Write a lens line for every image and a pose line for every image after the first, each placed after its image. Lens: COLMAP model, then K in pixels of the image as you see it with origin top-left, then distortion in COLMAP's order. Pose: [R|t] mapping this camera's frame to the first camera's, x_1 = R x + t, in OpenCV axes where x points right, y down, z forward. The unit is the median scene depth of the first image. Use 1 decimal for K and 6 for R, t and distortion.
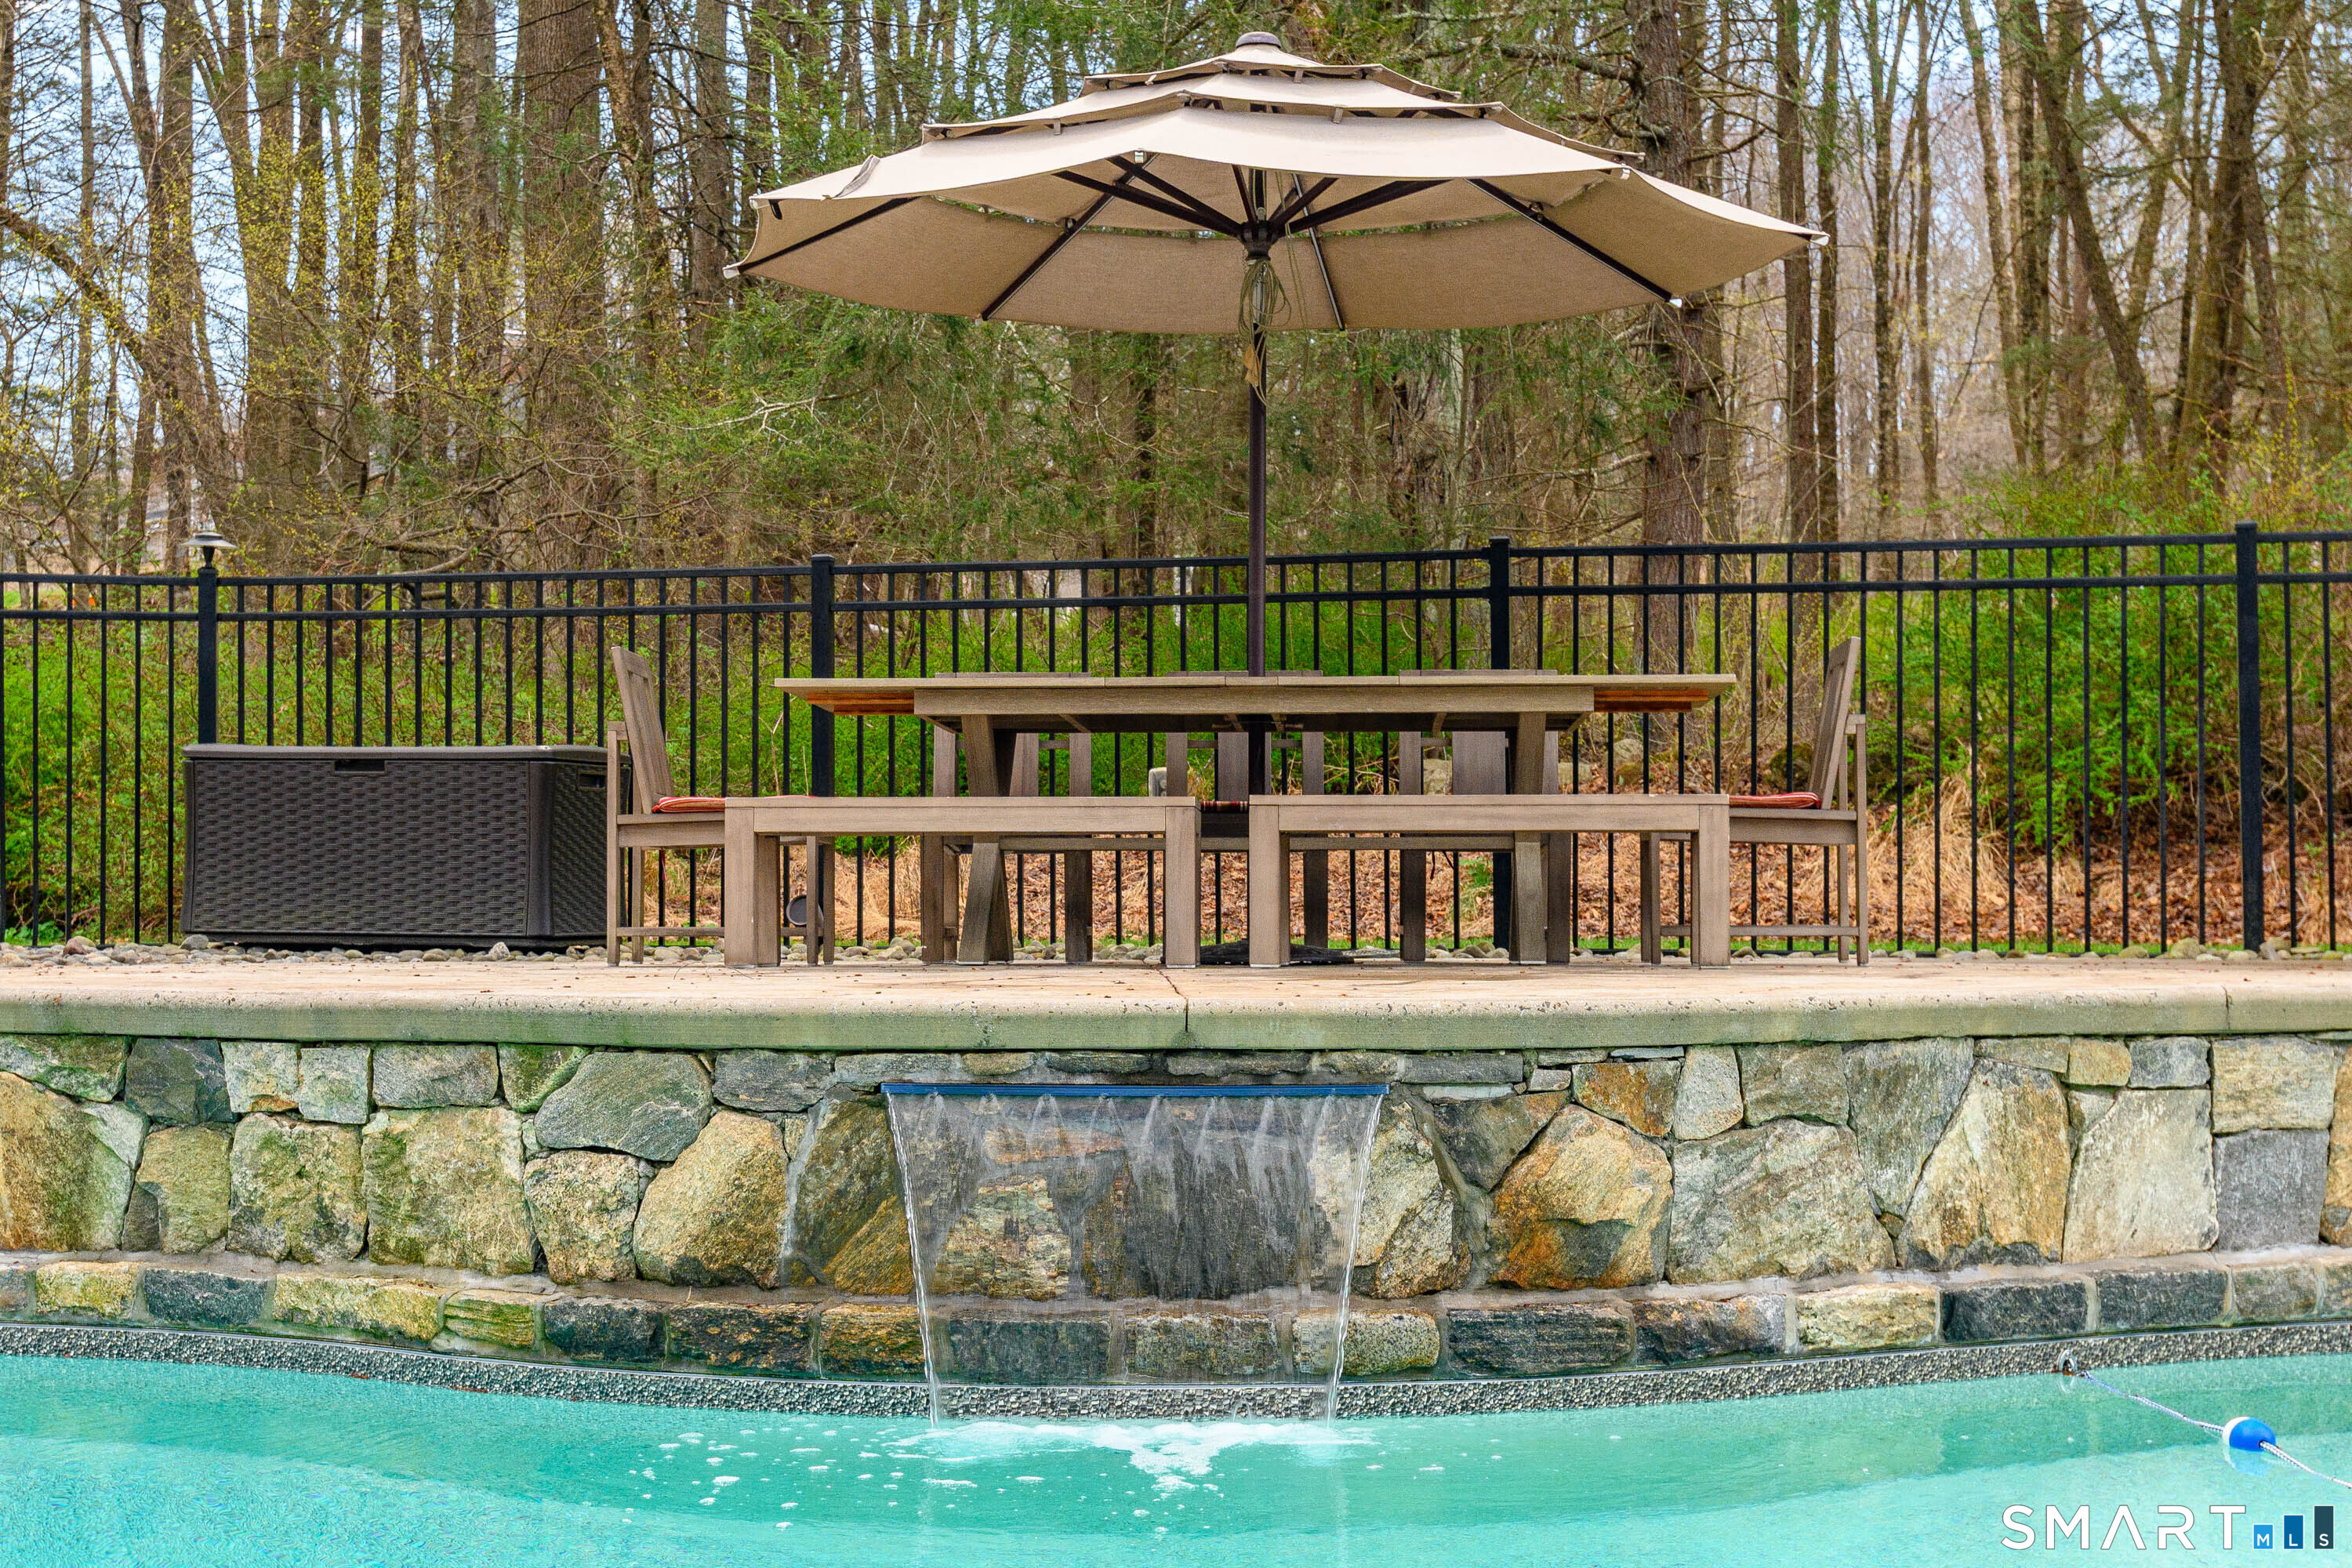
lens RADIAL K [[3609.5, 0, 1177.1], [0, 3609.5, 791.5], [0, 0, 1]] dist [-0.034562, 0.000000]
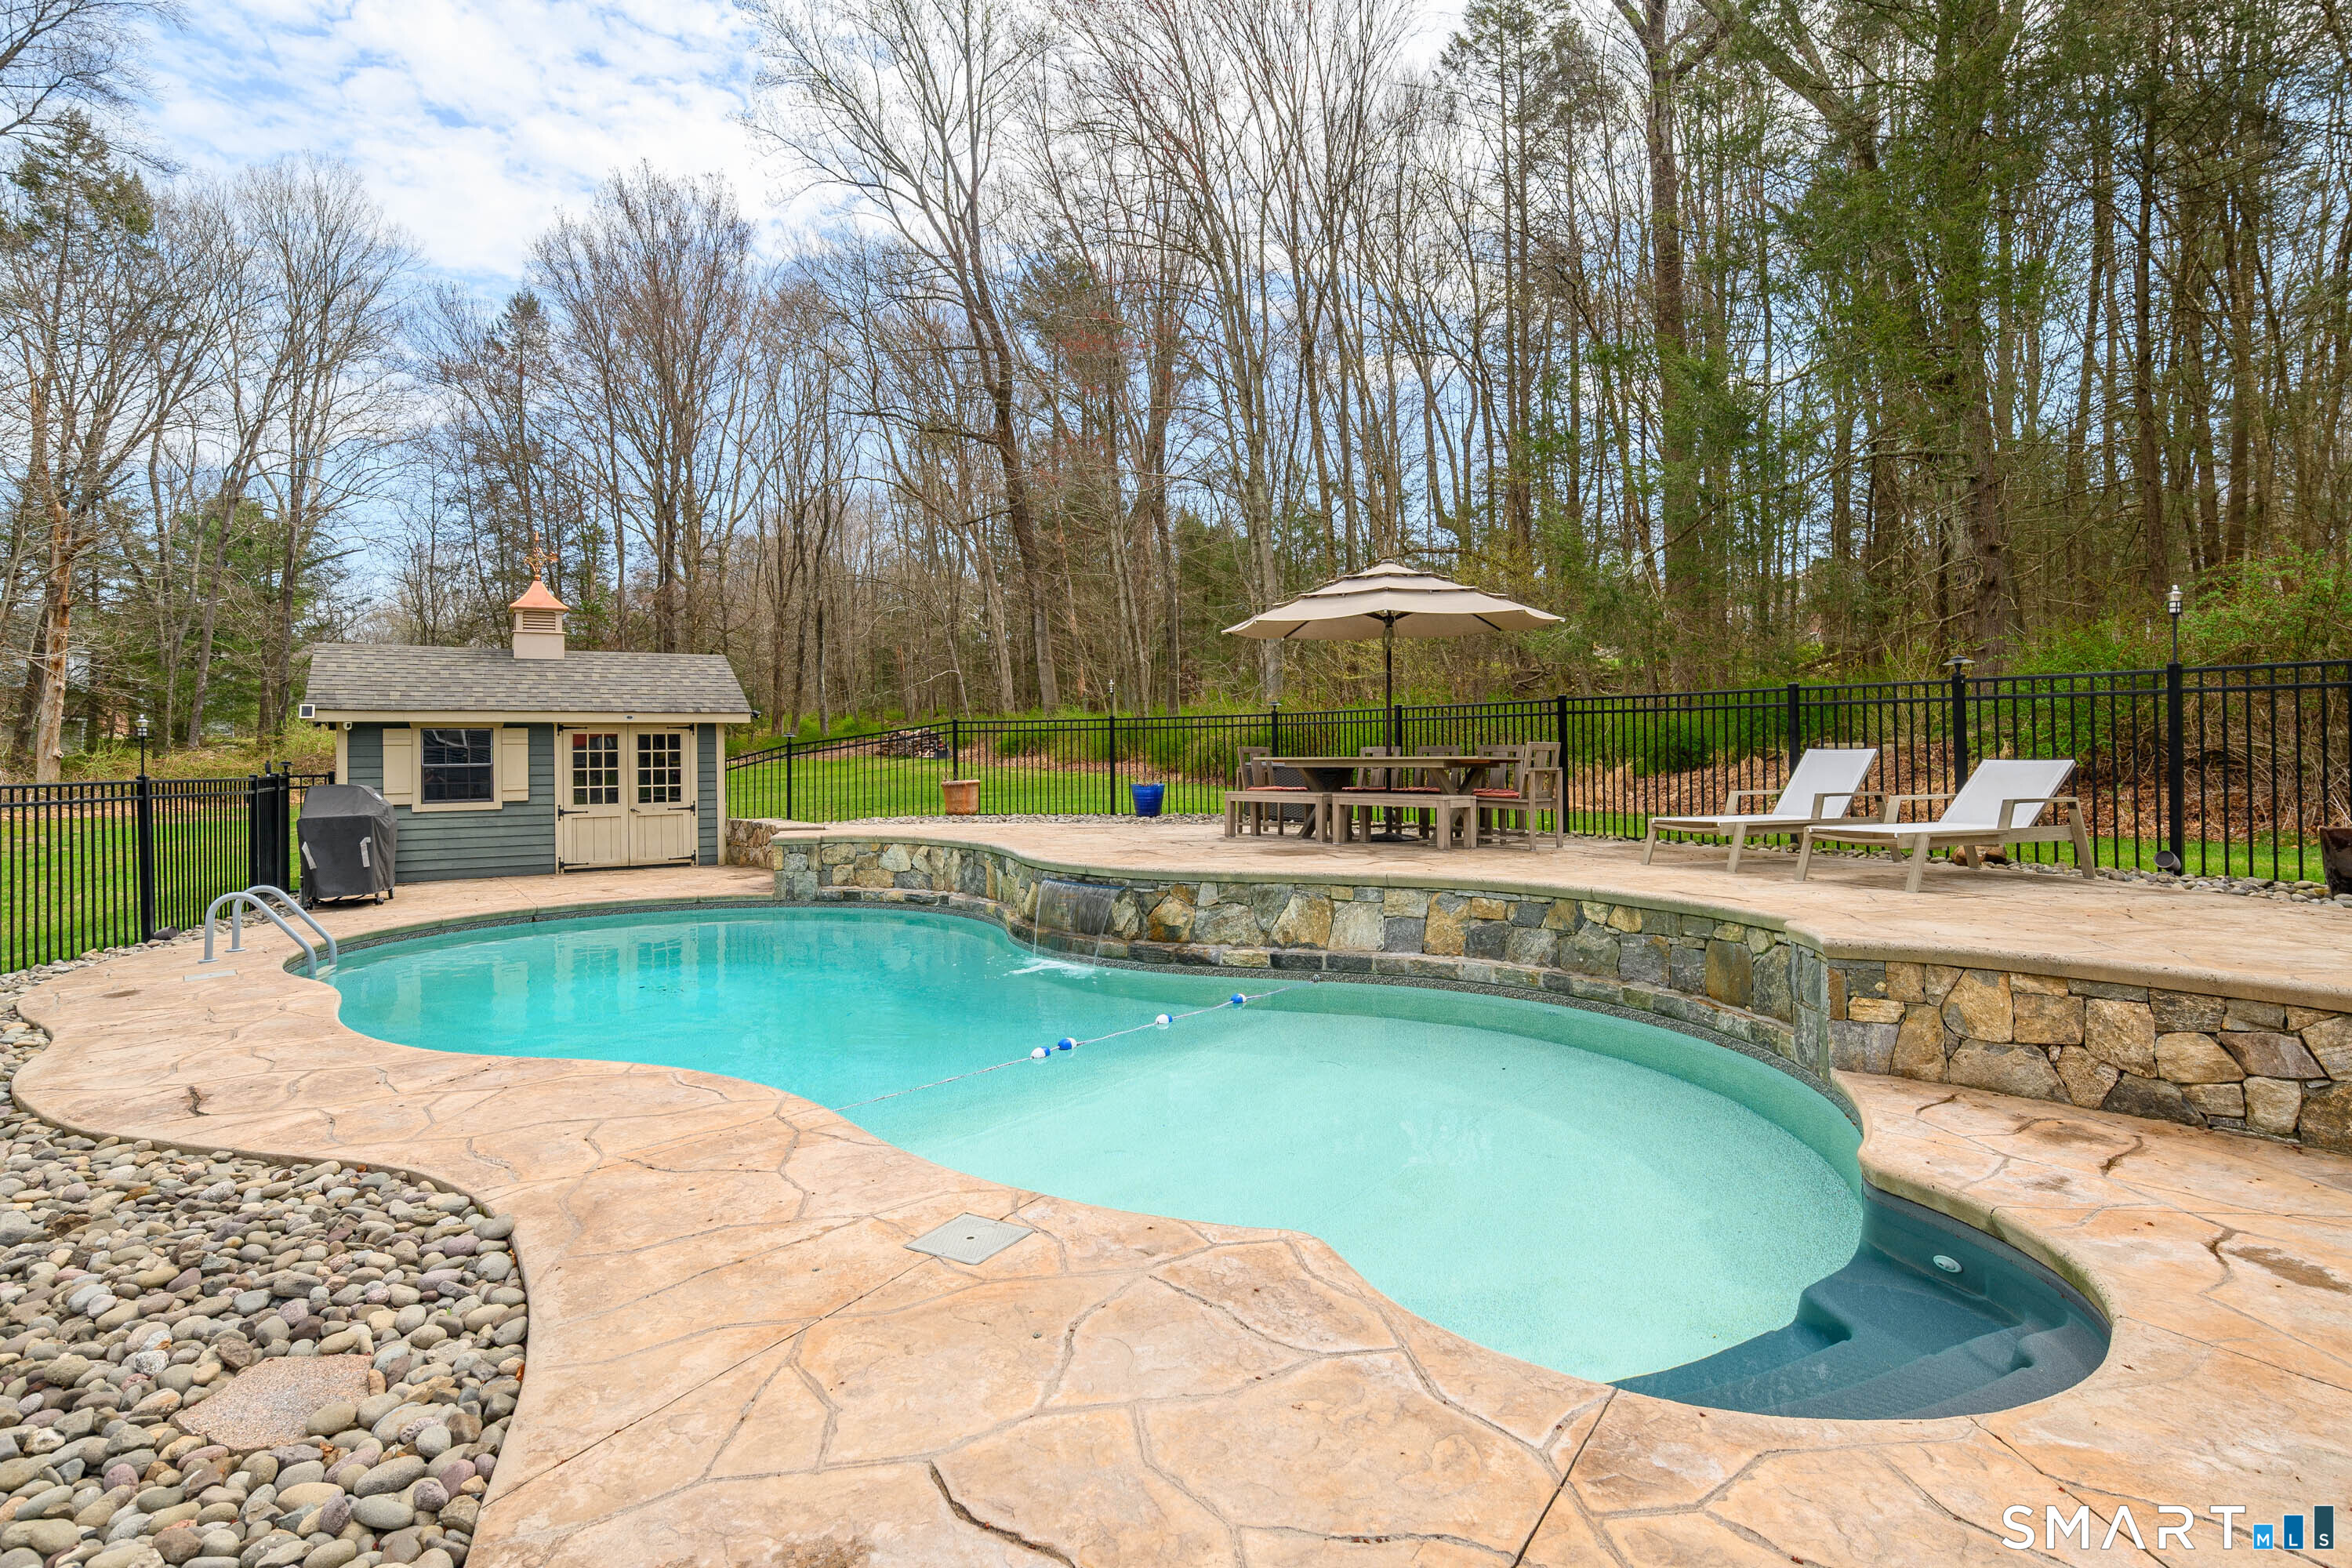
lens RADIAL K [[1191.3, 0, 1191.5], [0, 1191.3, 736.9], [0, 0, 1]] dist [-0.000210, -0.000262]
pose [[0.736709, -0.010609, -0.676127, 0.962097], [0.023759, 0.999666, 0.010202, -0.093525], [0.675792, -0.023580, 0.736715, 0.064341]]
